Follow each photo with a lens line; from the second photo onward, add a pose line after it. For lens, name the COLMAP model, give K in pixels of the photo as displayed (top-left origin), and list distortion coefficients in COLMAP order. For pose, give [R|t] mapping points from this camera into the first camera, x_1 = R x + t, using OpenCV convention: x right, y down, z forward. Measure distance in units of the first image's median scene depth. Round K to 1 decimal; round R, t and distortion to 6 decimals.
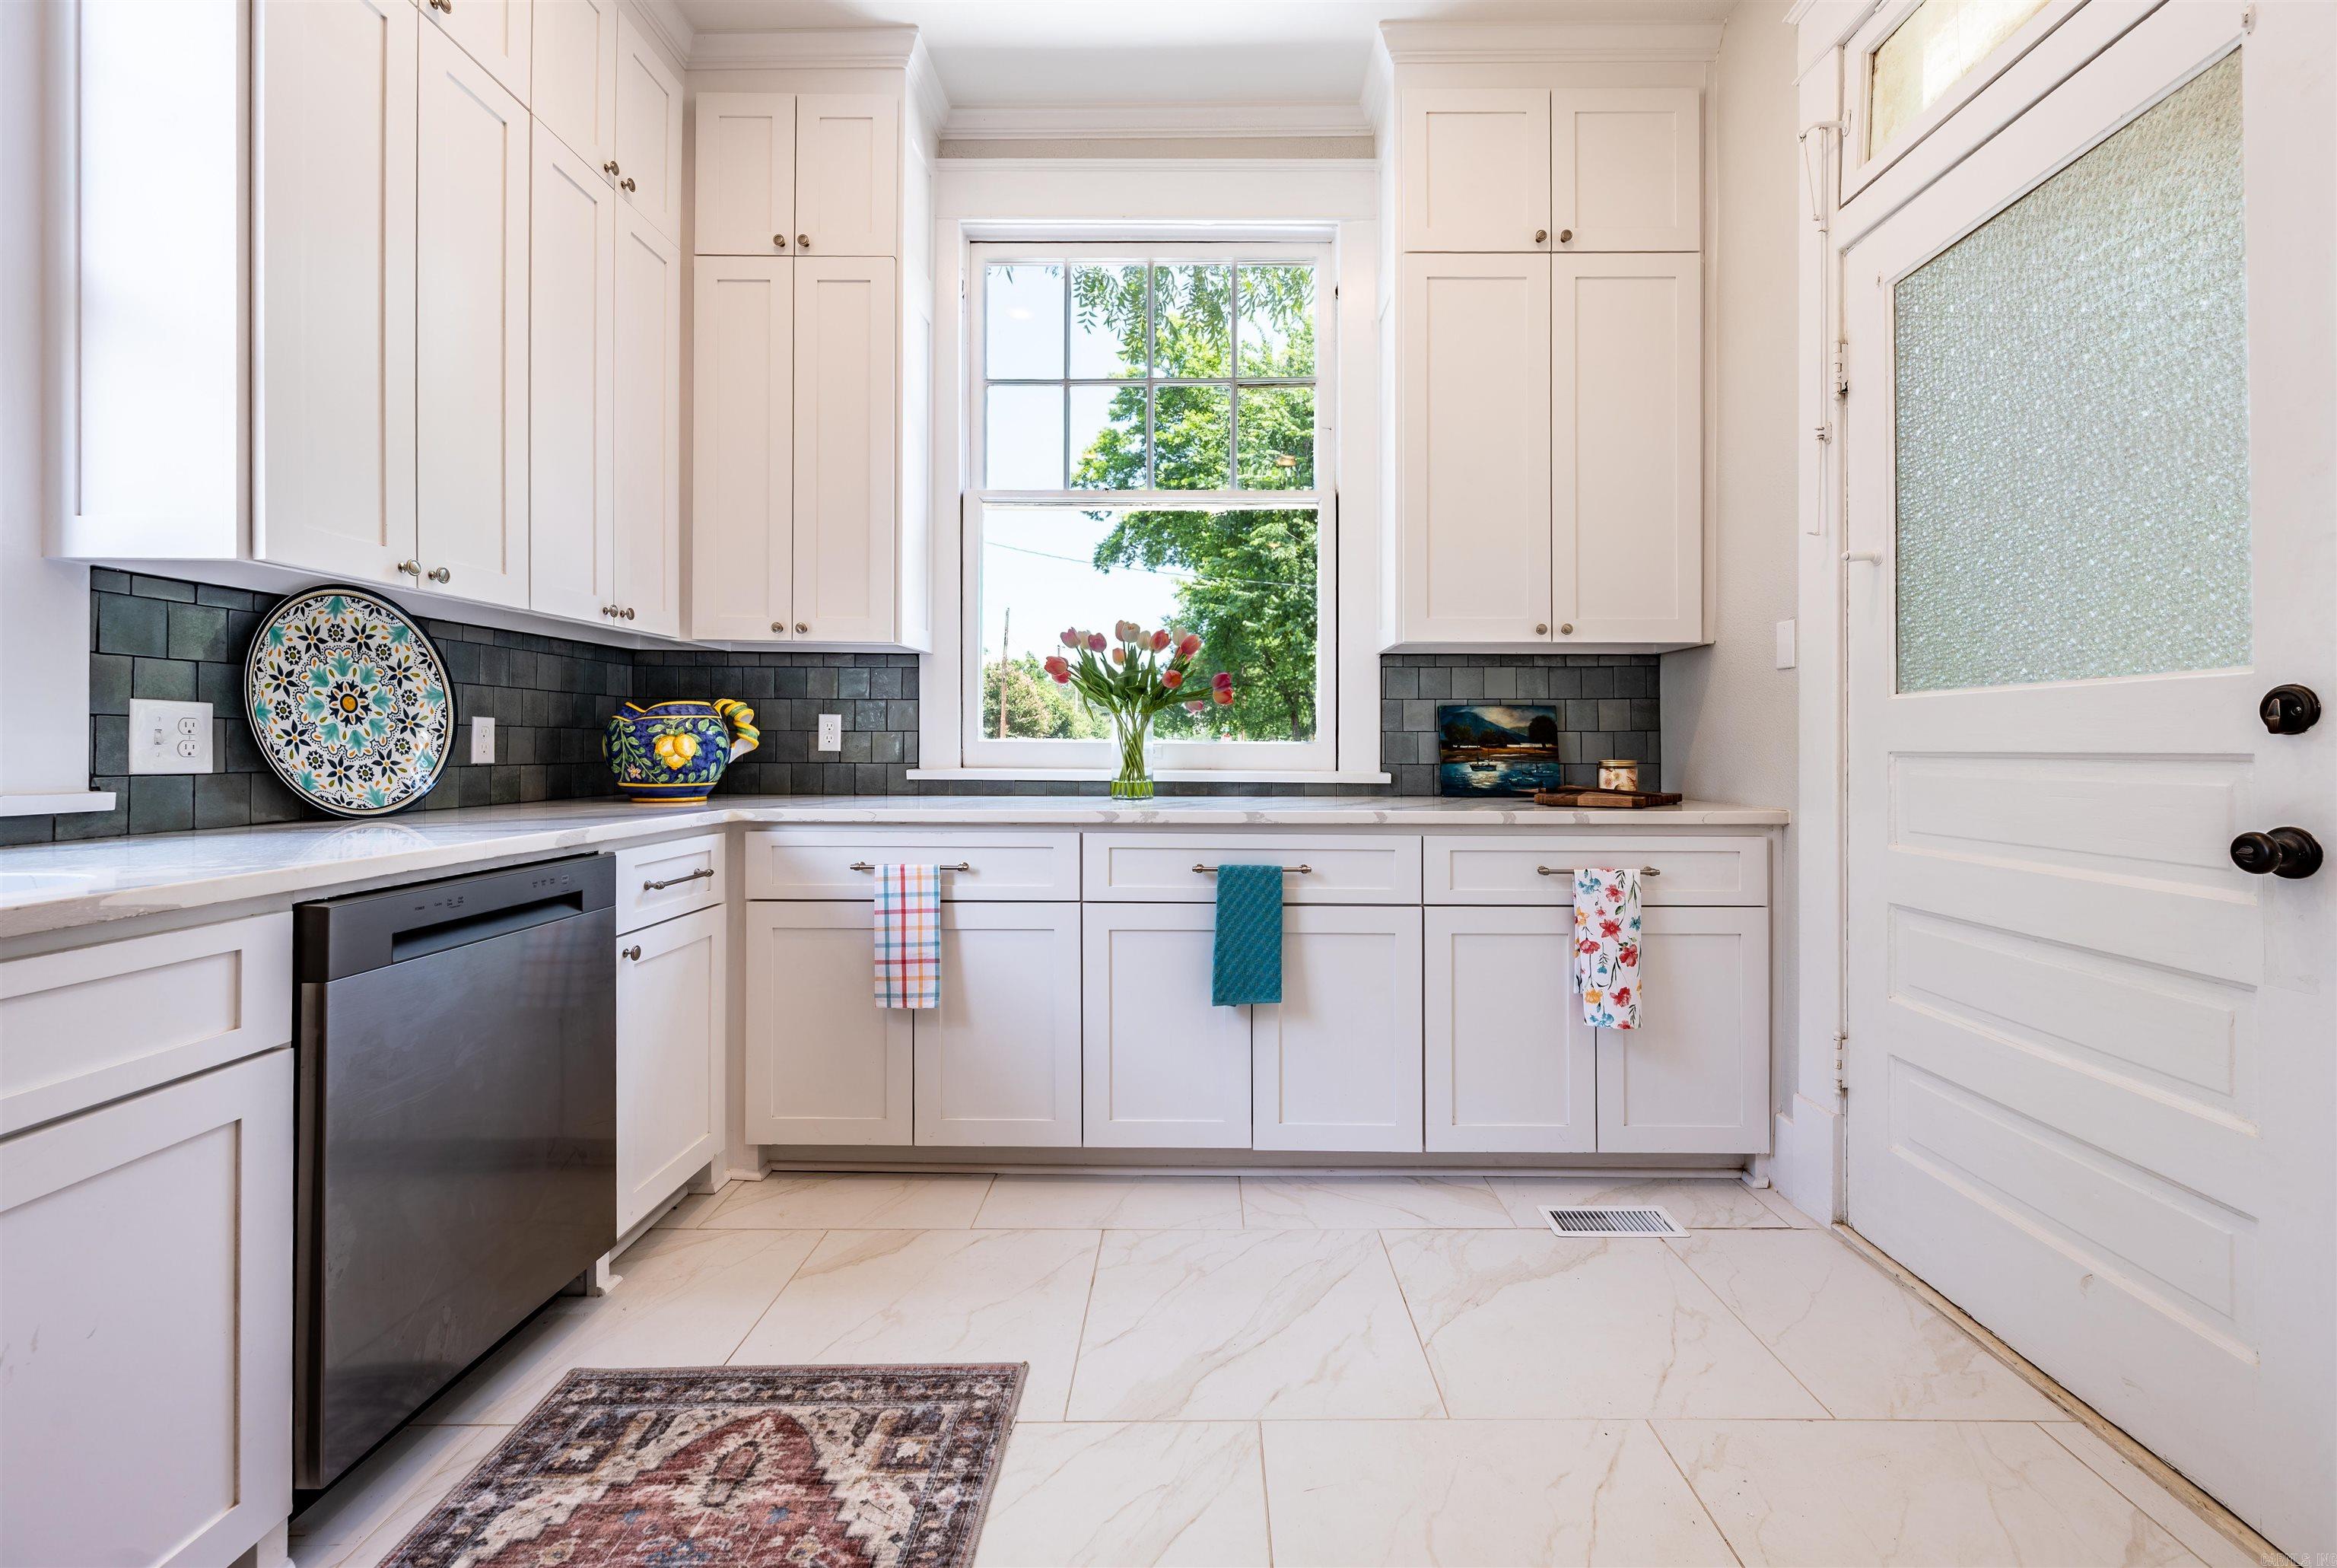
lens RADIAL K [[937.9, 0, 1185.3], [0, 937.9, 743.3], [0, 0, 1]] dist [0.000341, 0.000001]
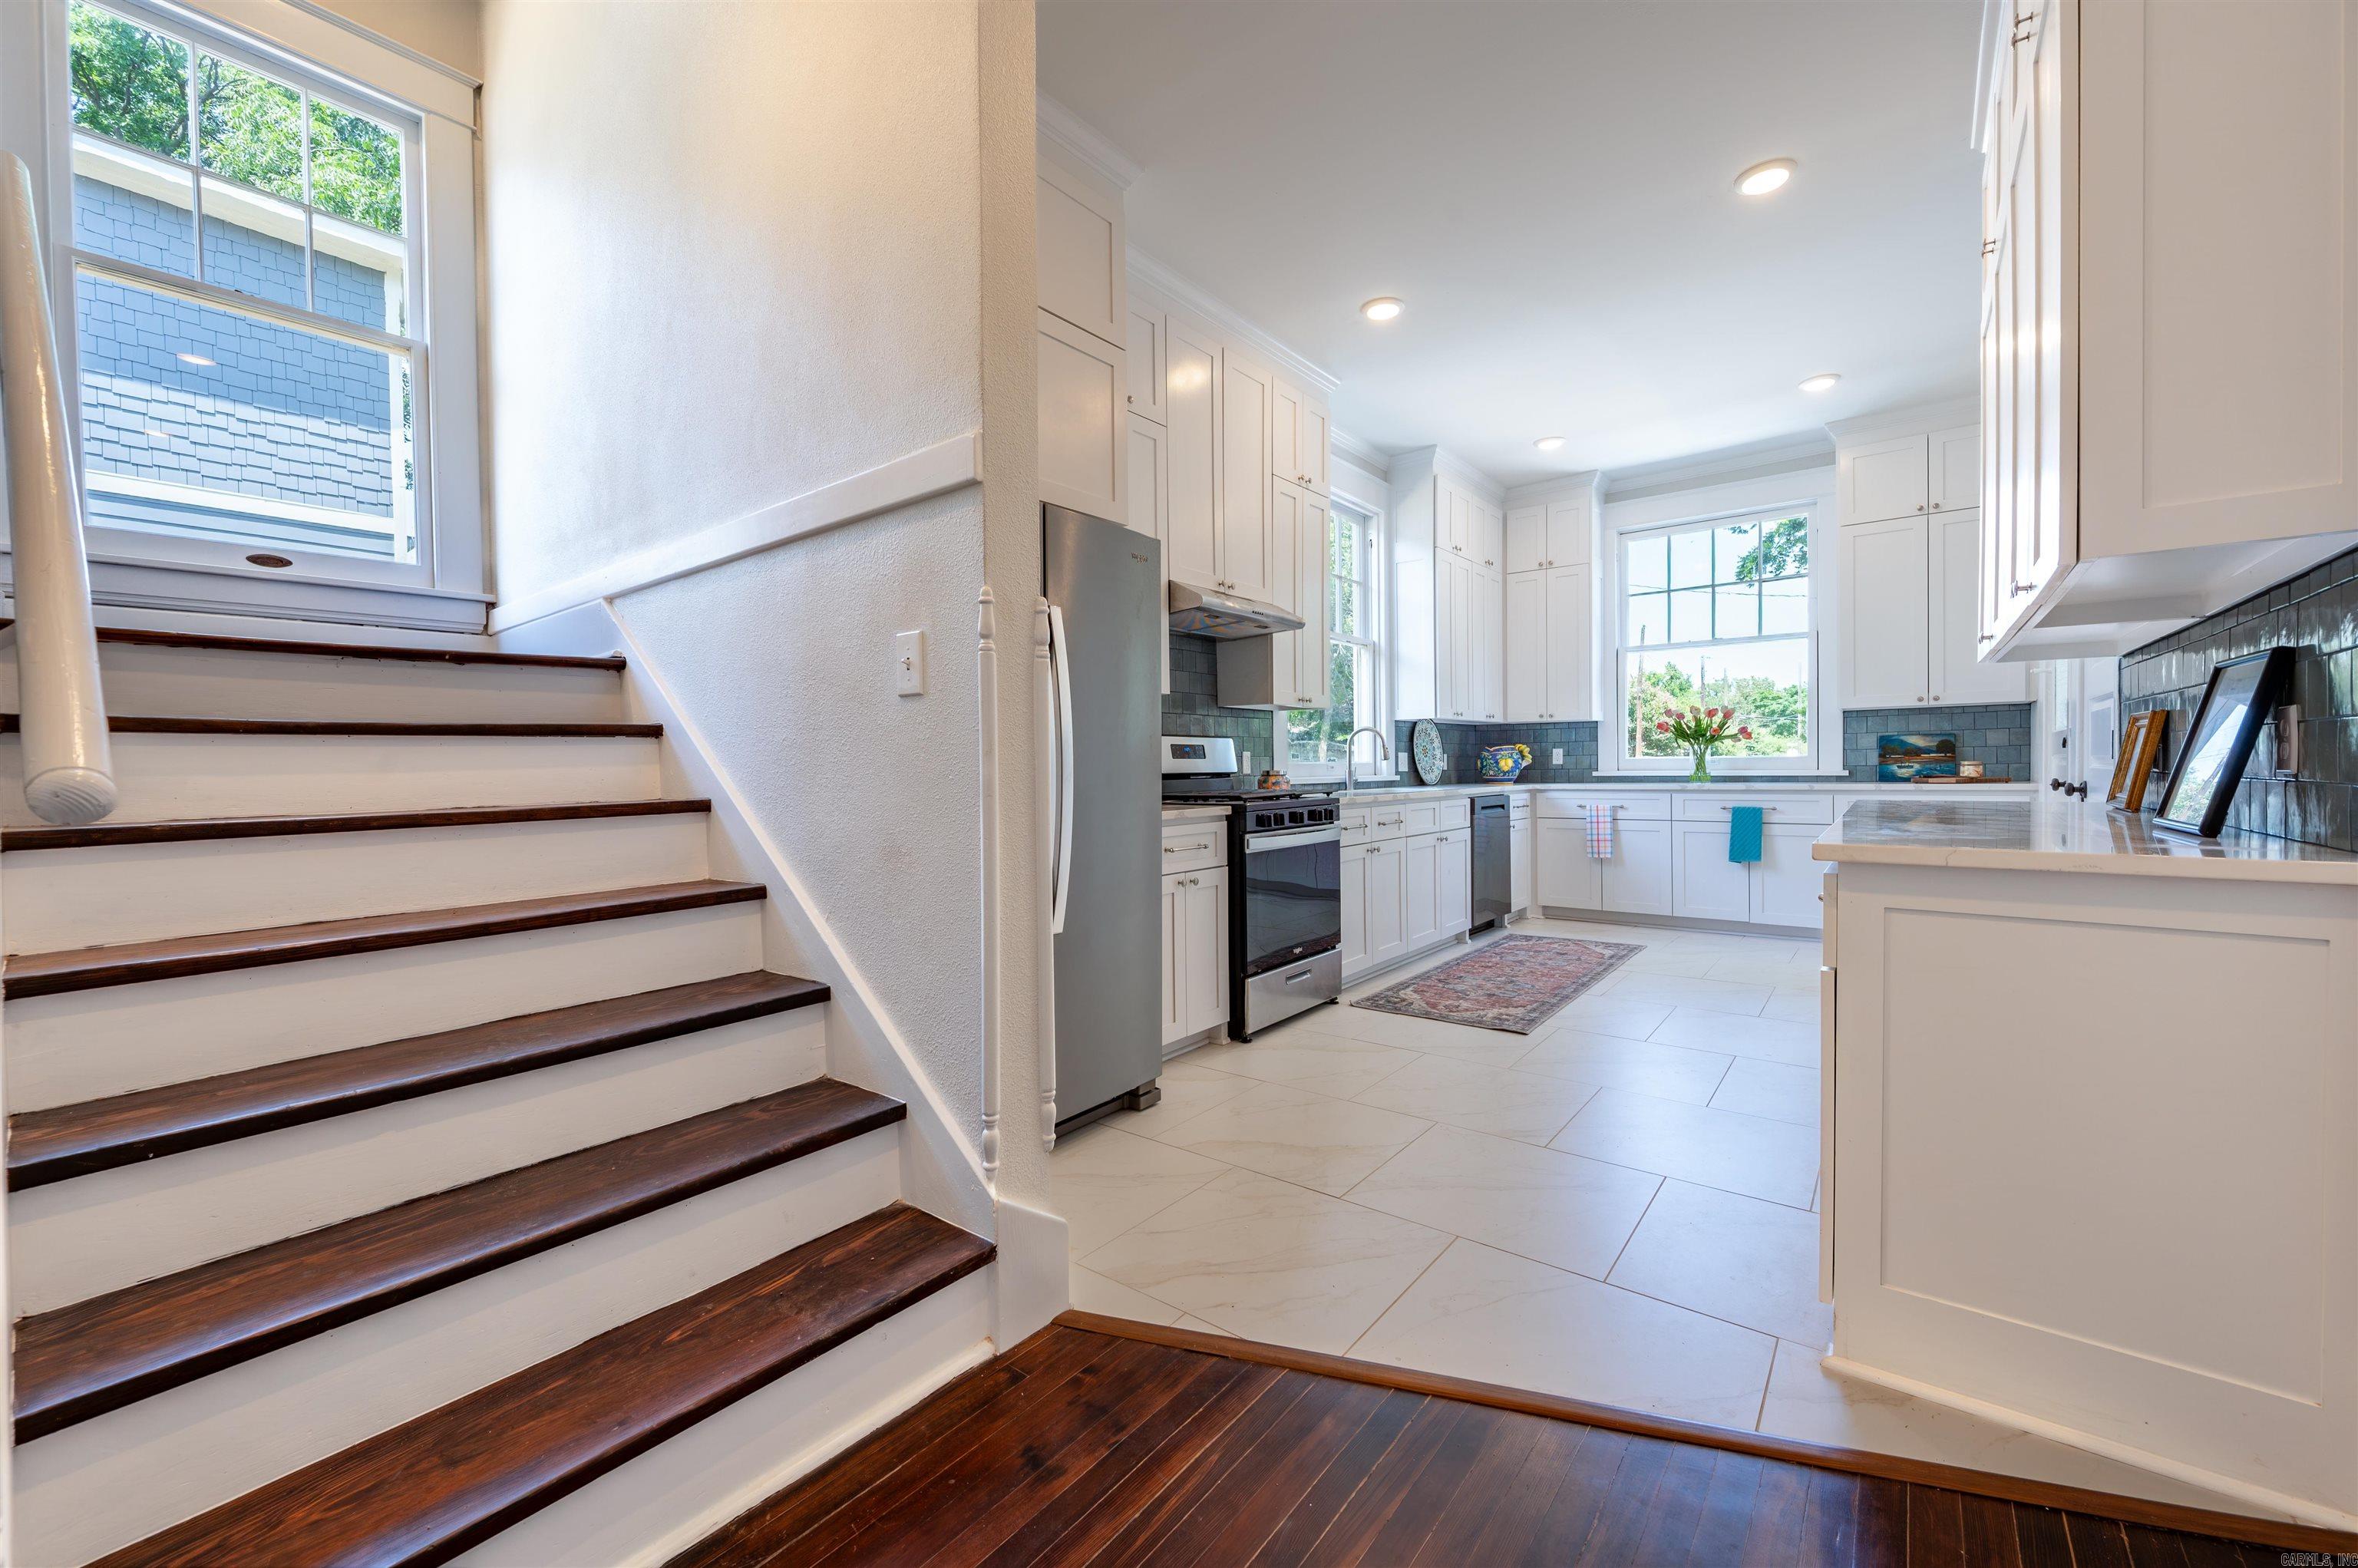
lens RADIAL K [[961.5, 0, 1176.2], [0, 961.5, 776.4], [0, 0, 1]] dist [0.002181, 0.000235]
pose [[0.800241, -0.009854, -0.599597, 0.156106], [0.017809, 0.999814, 0.007336, 0.002915], [0.599414, -0.016549, 0.800268, -0.722893]]
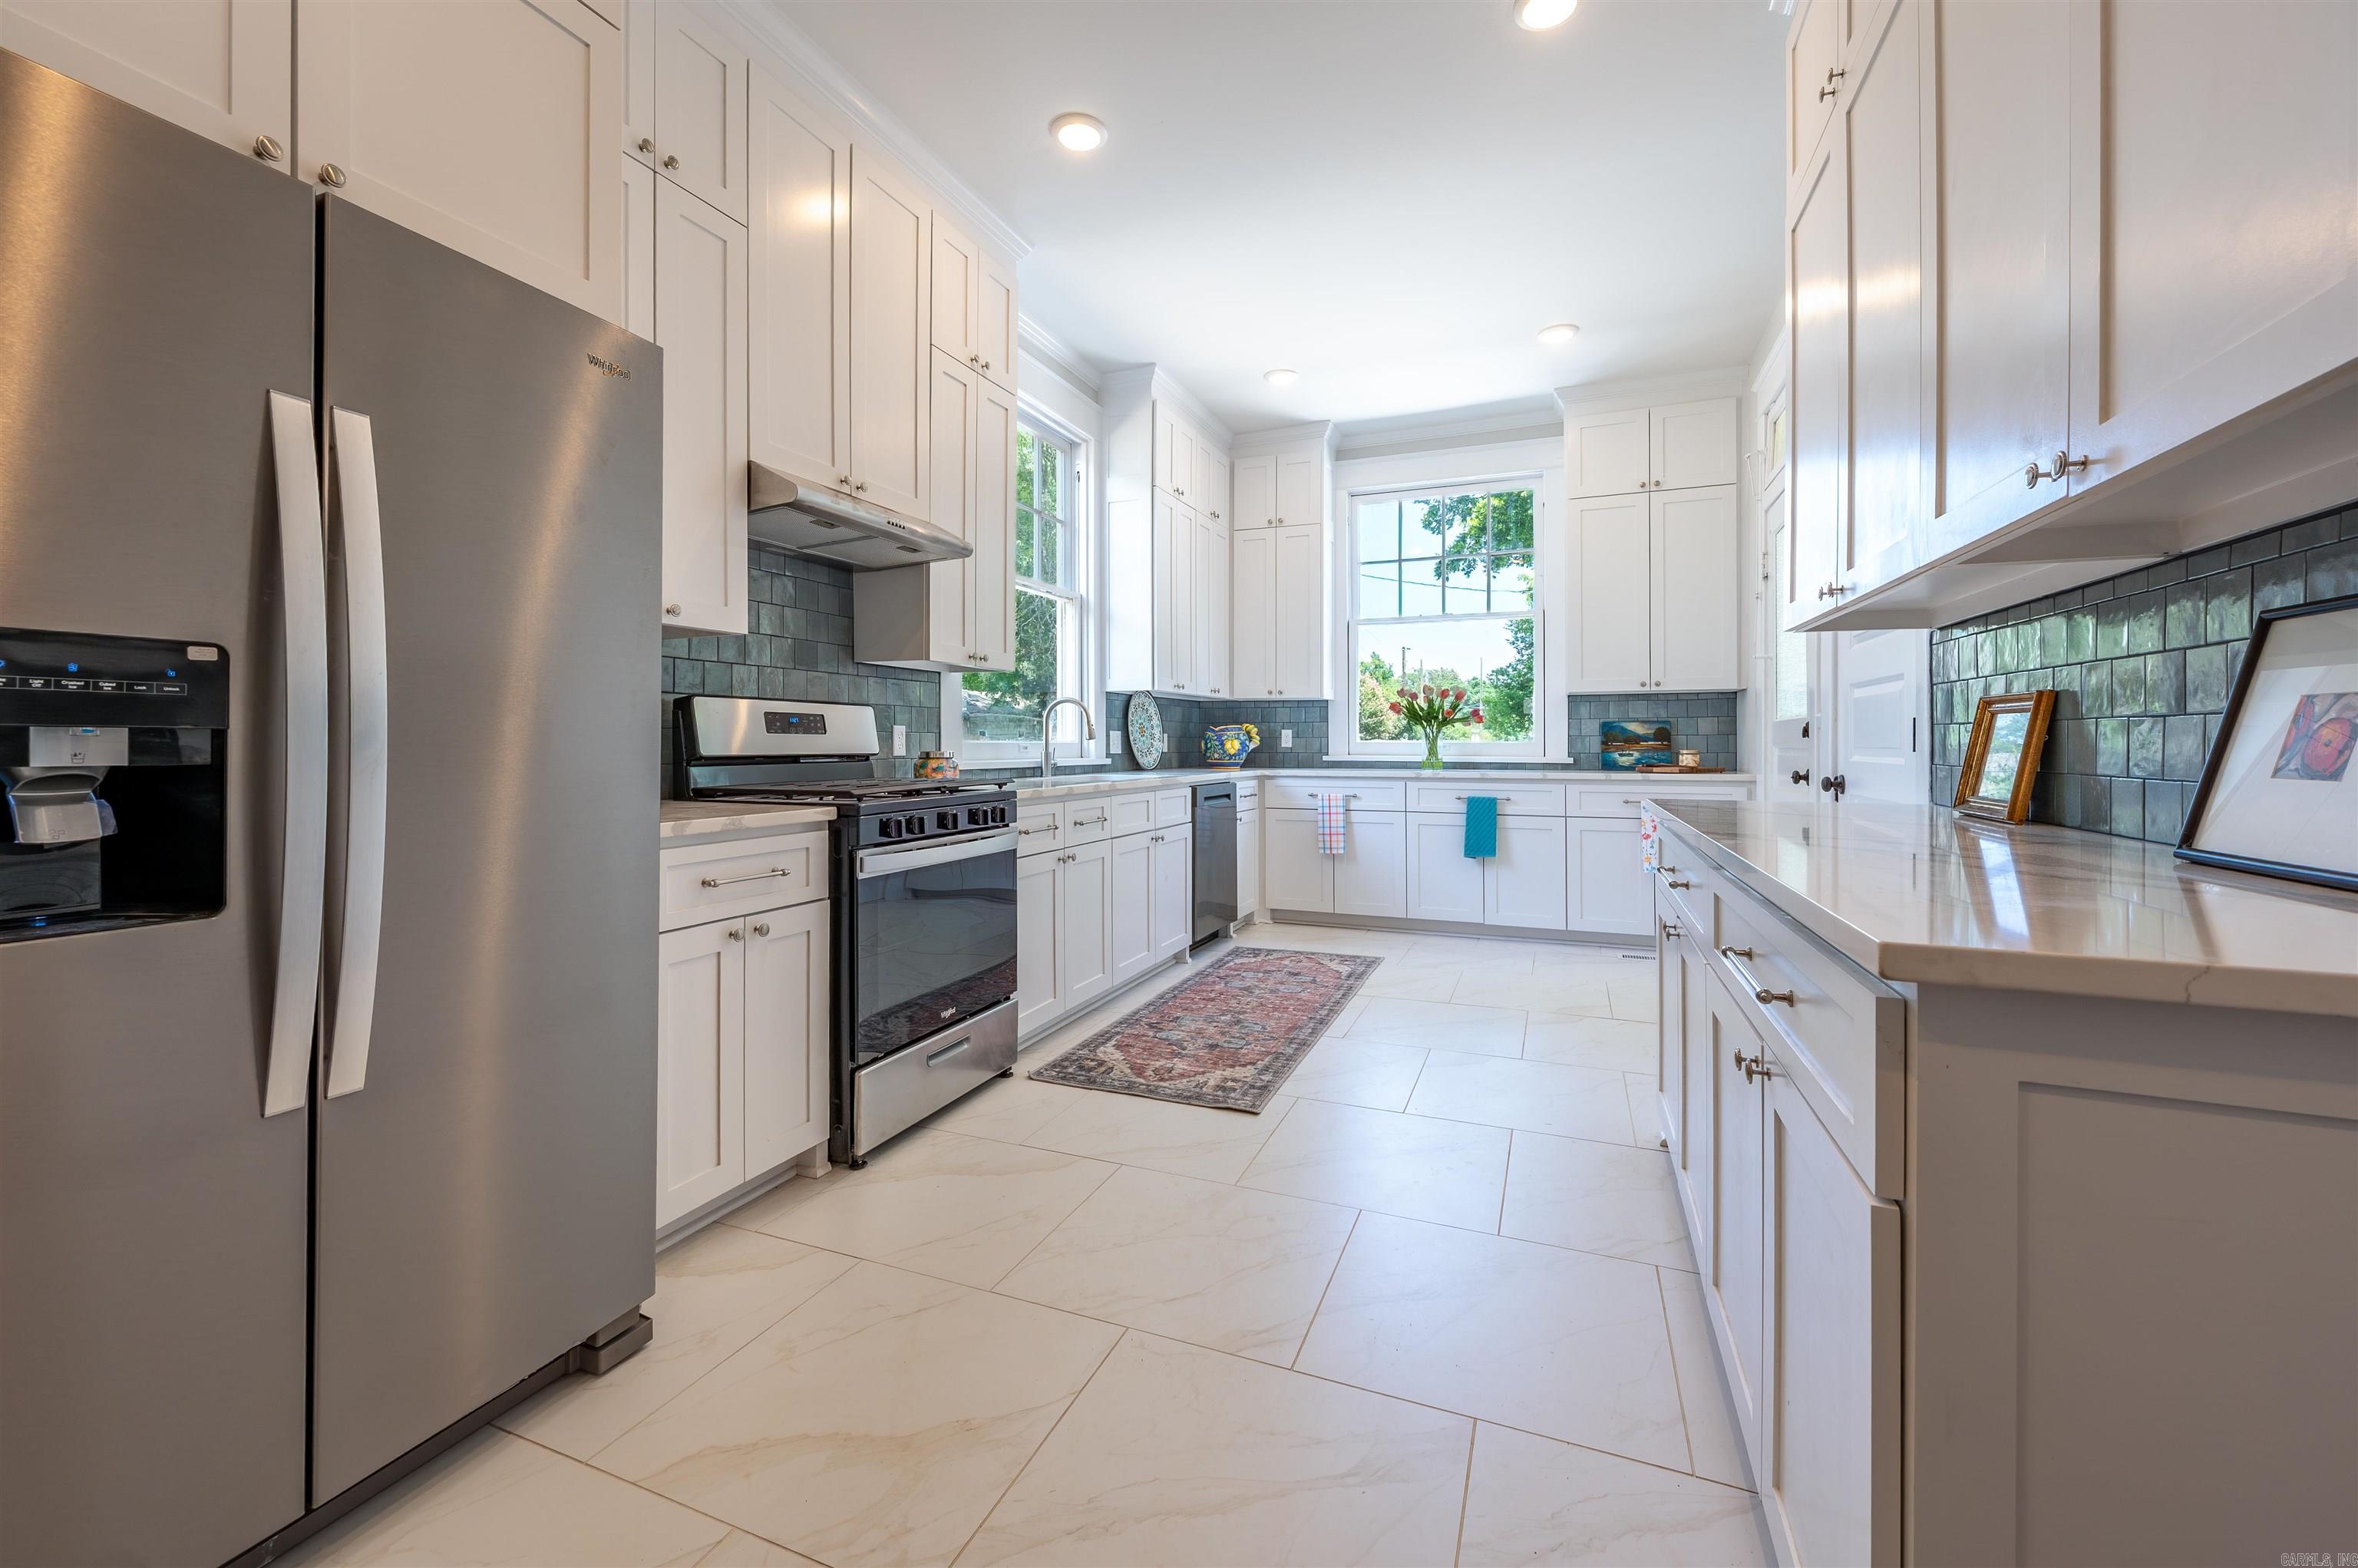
lens RADIAL K [[961.5, 0, 1159.7], [0, 961.5, 740.4], [0, 0, 1]] dist [0.002181, 0.000235]
pose [[0.927976, -0.004060, -0.372617, 0.079587], [0.002669, 0.999987, -0.004248, 0.001570], [0.372629, 0.002947, 0.927976, -0.508153]]
